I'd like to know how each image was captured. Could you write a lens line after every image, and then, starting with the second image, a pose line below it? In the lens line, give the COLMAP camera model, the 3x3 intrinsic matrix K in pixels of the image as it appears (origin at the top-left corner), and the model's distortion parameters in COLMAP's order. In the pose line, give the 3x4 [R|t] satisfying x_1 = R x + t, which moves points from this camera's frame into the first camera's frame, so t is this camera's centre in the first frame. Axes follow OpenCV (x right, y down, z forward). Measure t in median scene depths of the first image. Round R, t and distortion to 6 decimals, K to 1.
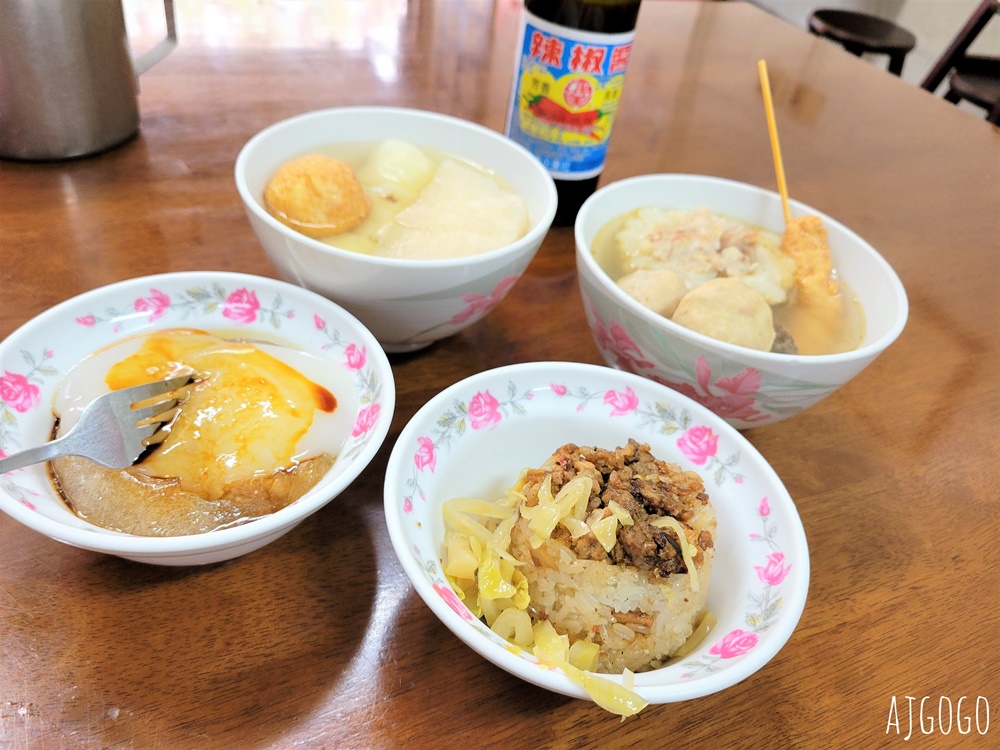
lens RADIAL K [[753.6, 0, 489.1], [0, 753.6, 373.3], [0, 0, 1]] dist [0.007060, 0.005336]
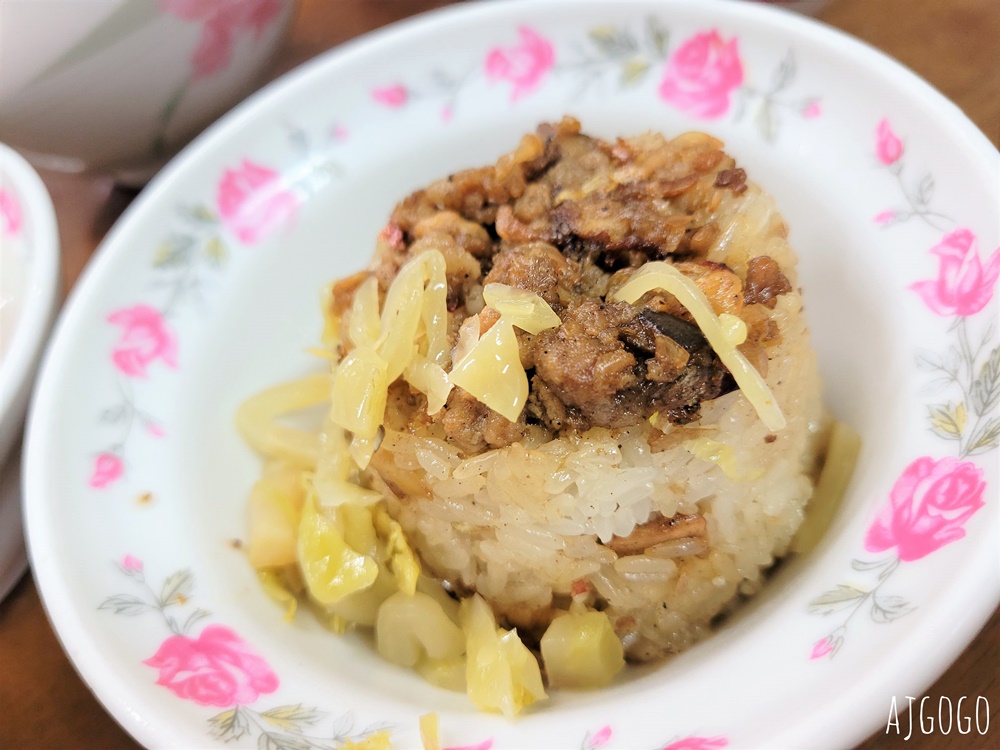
lens RADIAL K [[814.0, 0, 500.0], [0, 814.0, 375.0], [0, 0, 1]] dist [-0.037626, 0.004436]
pose [[0.914903, -0.380008, -0.136186, 0.191438], [0.401801, 0.889729, 0.216653, 0.115614], [0.038839, -0.252936, 0.966703, 0.561383]]
